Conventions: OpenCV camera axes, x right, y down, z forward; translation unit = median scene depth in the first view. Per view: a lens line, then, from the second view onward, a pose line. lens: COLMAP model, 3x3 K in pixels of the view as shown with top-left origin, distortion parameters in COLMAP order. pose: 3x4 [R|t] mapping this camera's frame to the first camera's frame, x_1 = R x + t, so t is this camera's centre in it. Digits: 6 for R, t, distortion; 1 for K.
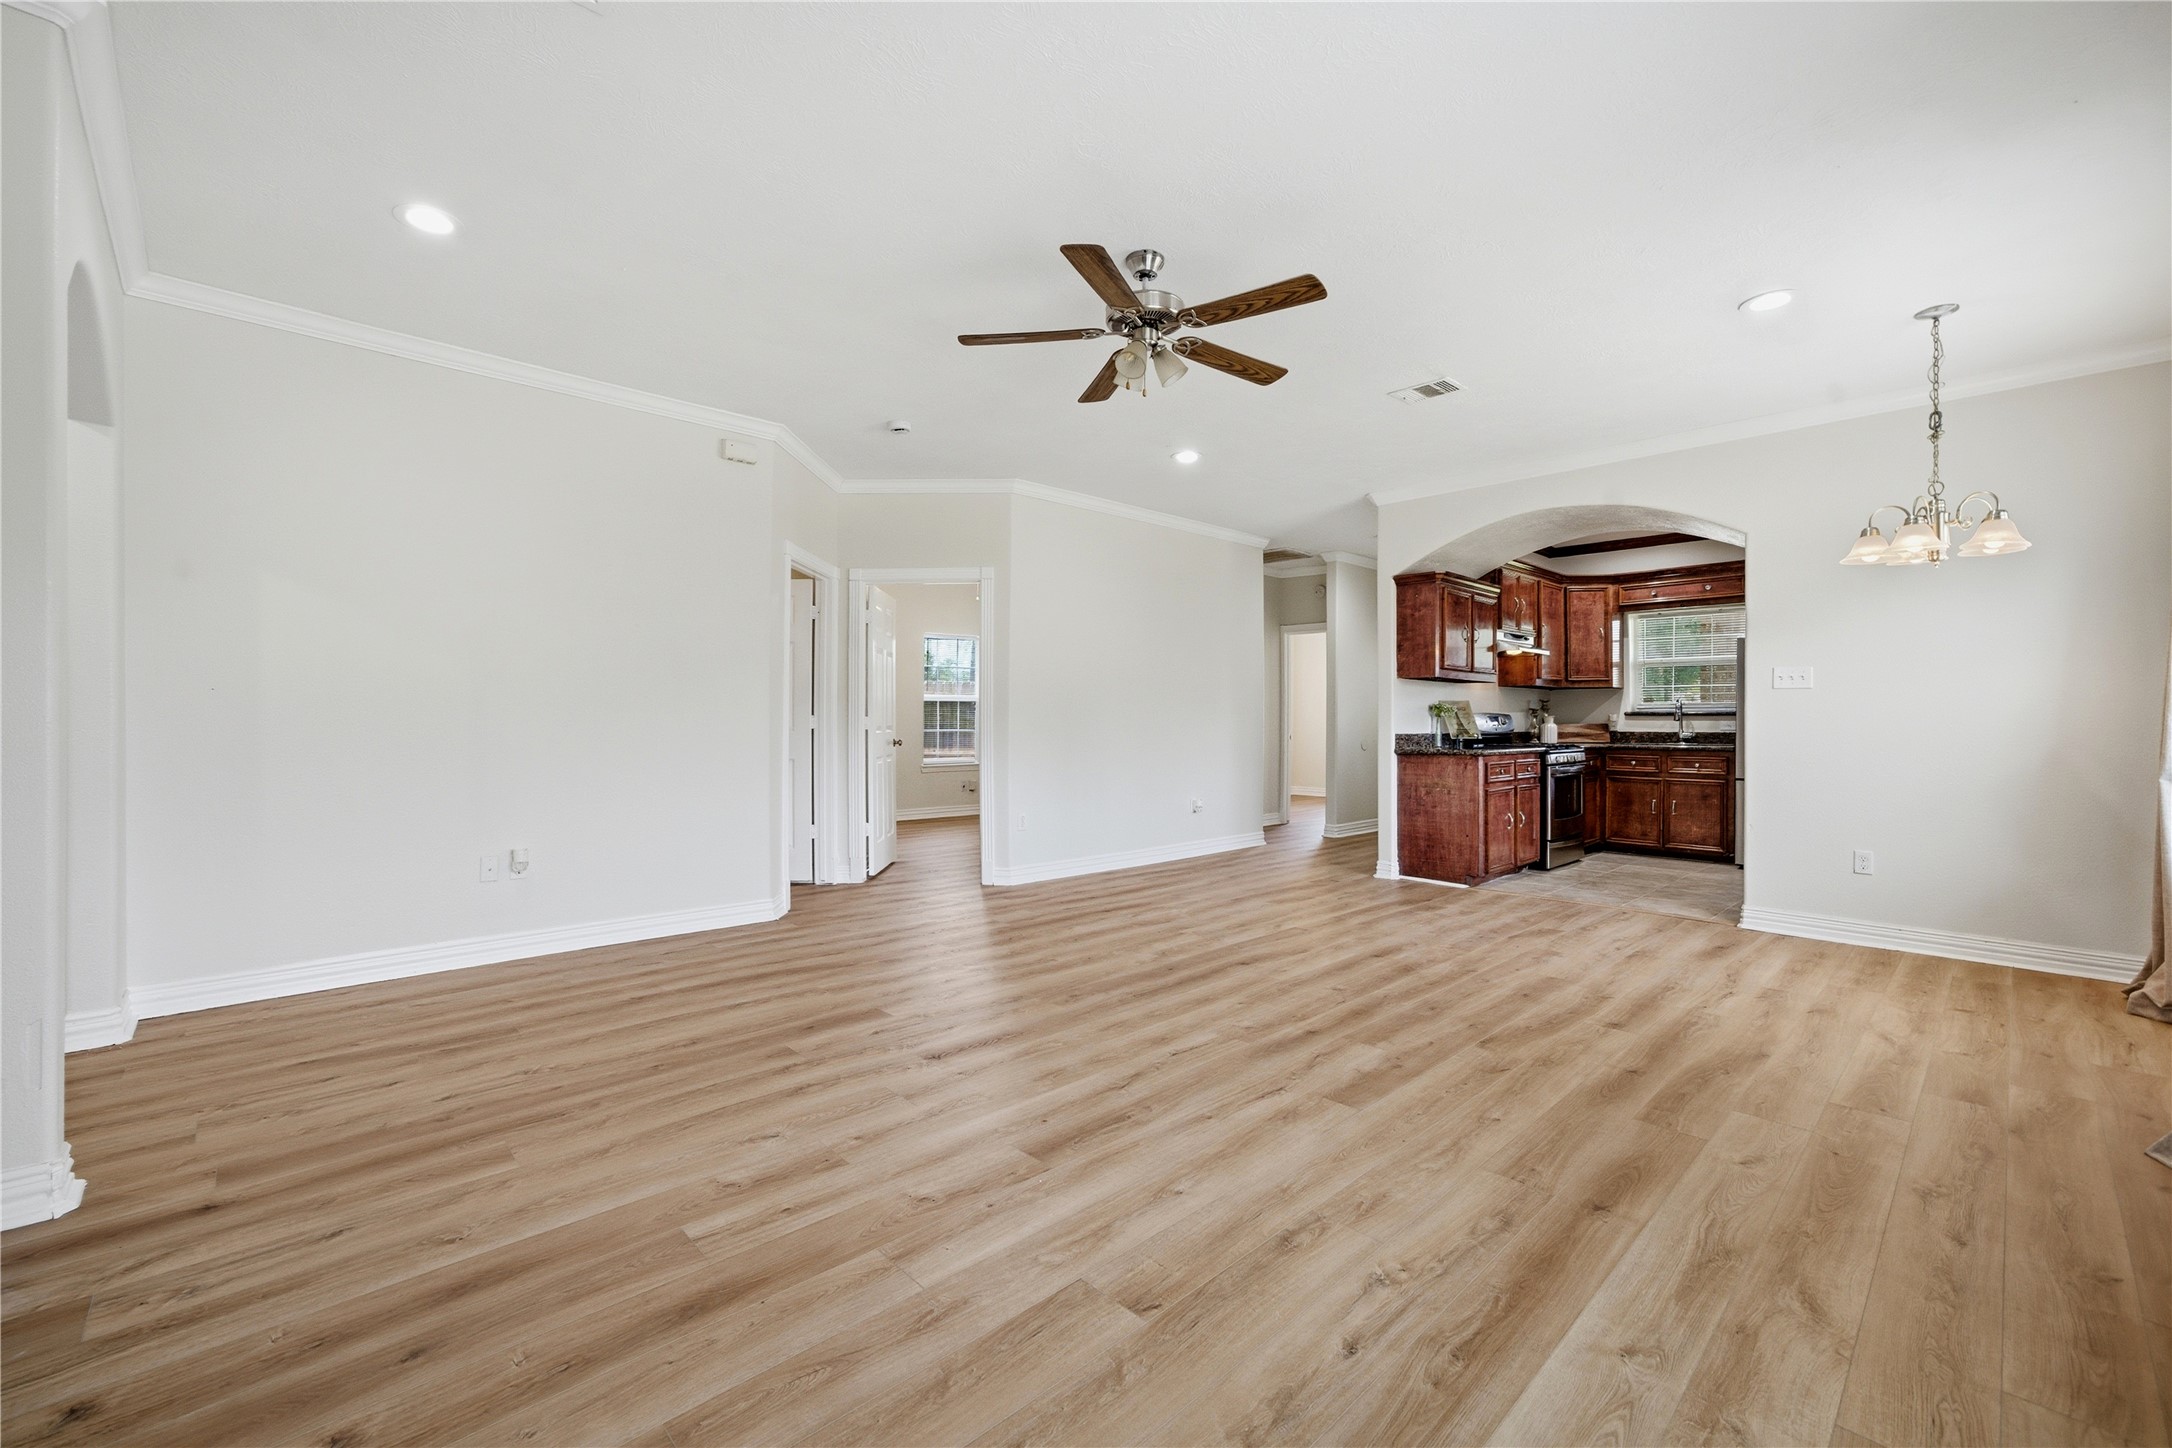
lens RADIAL K [[881.7, 0, 1084.8], [0, 881.7, 718.0], [0, 0, 1]] dist [0.000672, -0.000009]
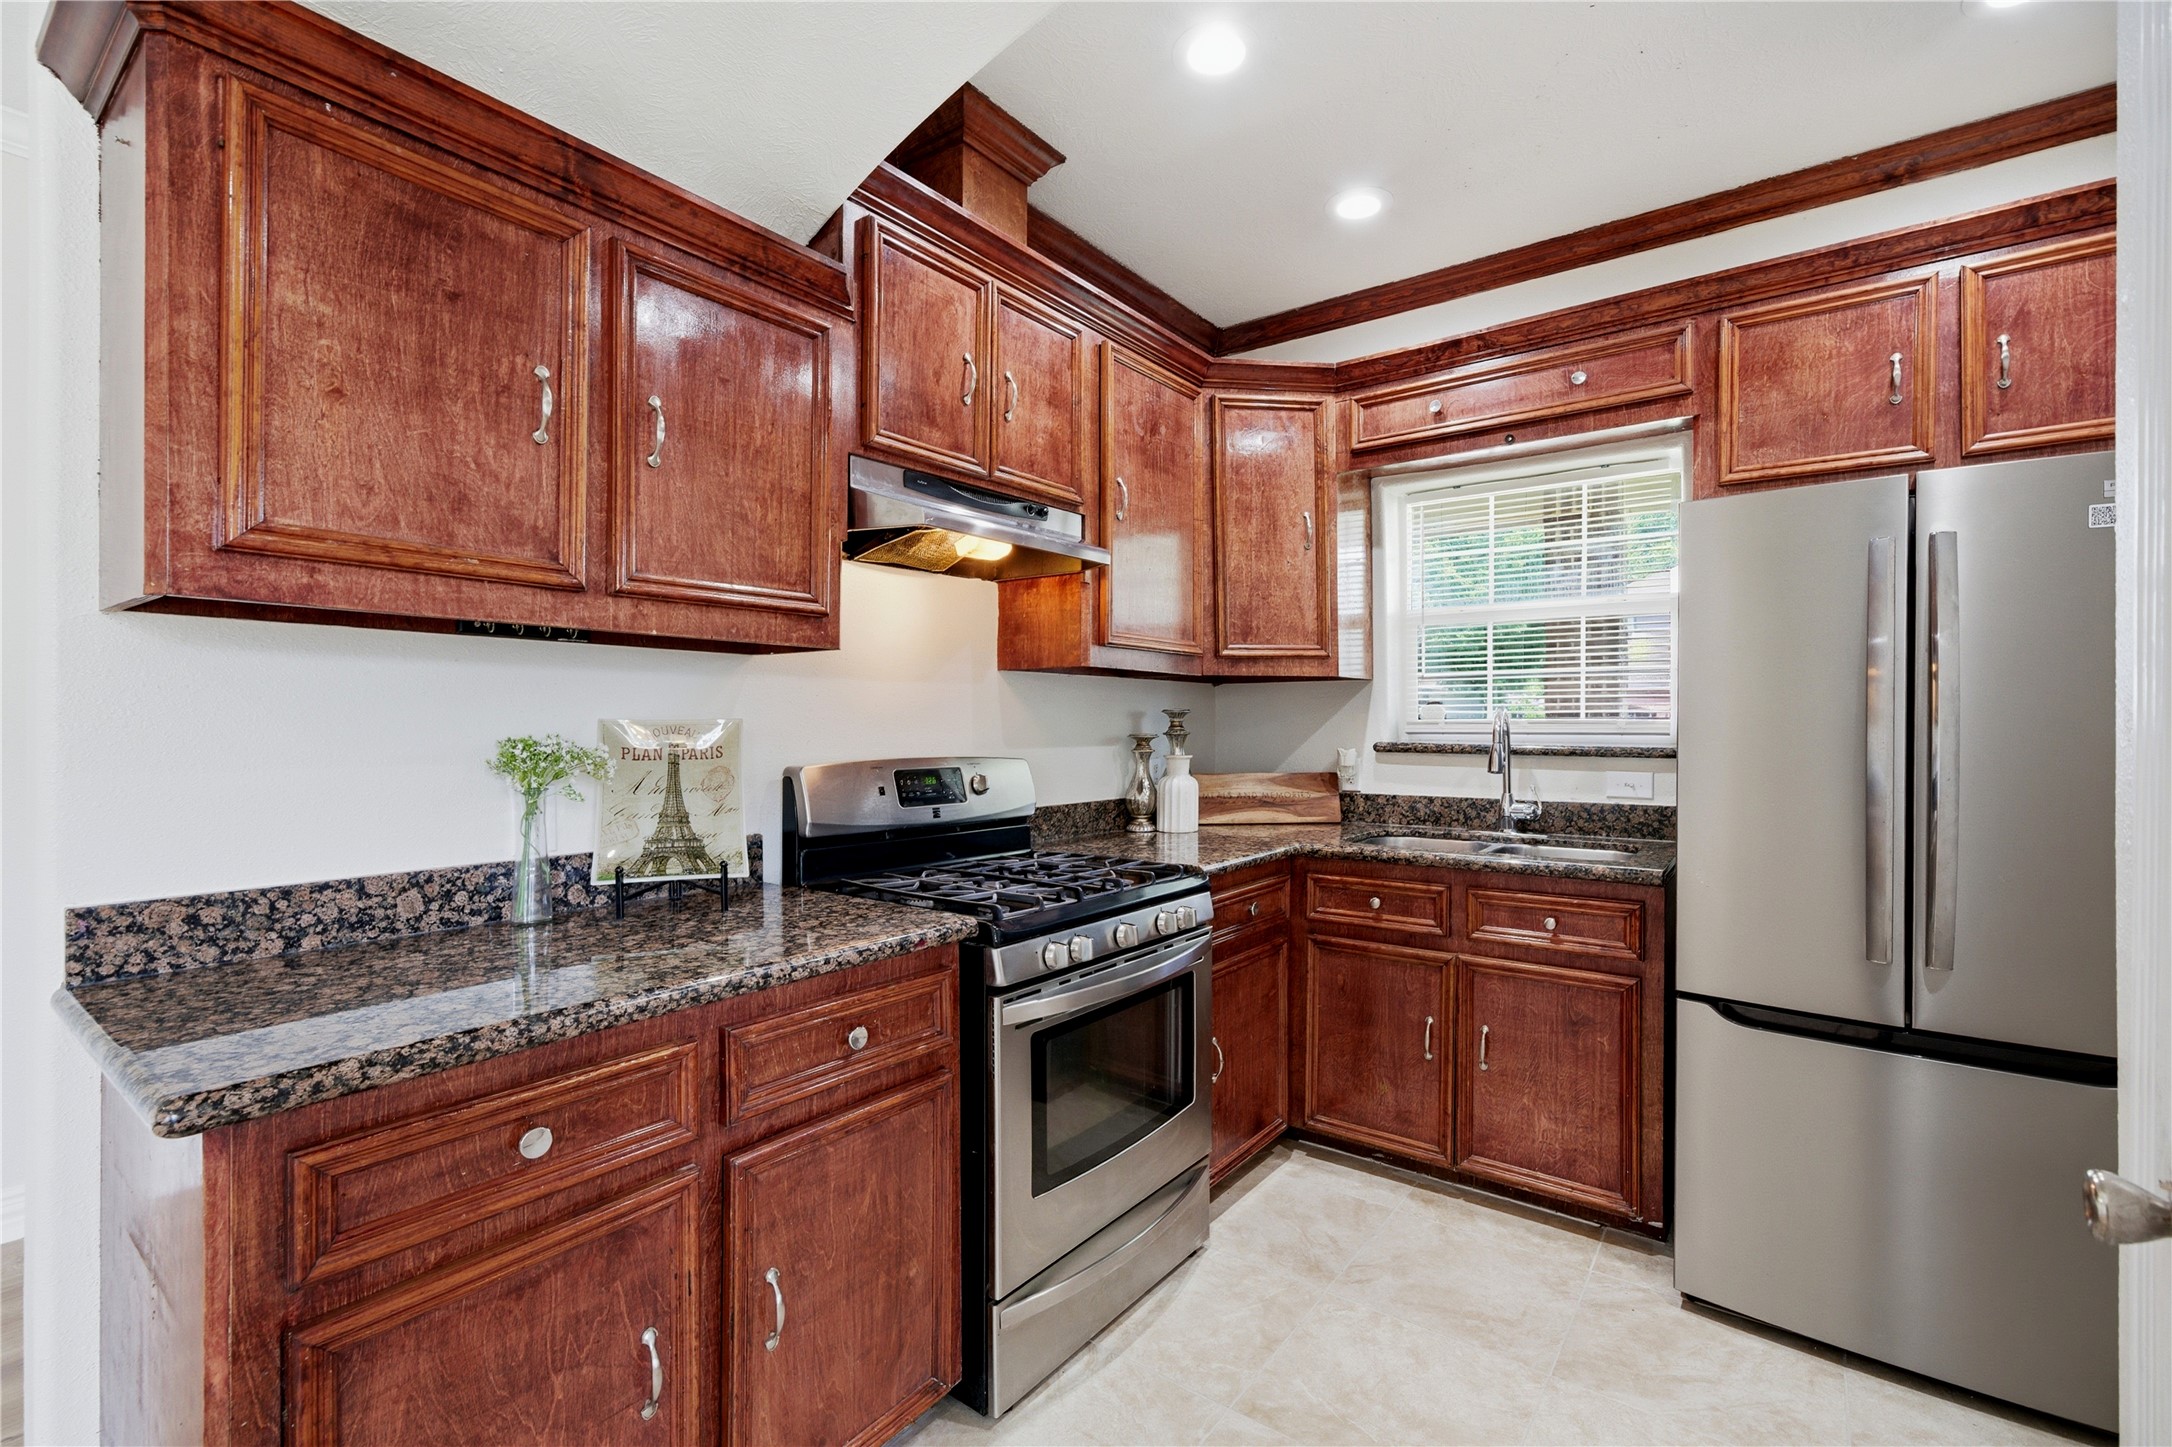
lens RADIAL K [[983.2, 0, 1082.6], [0, 983.2, 728.4], [0, 0, 1]] dist [0.000419, 0.000168]
pose [[0.982621, -0.000154, 0.185621, 0.445761], [-0.000654, 0.999991, 0.004292, -0.016291], [-0.185620, -0.004339, 0.982612, 0.658091]]
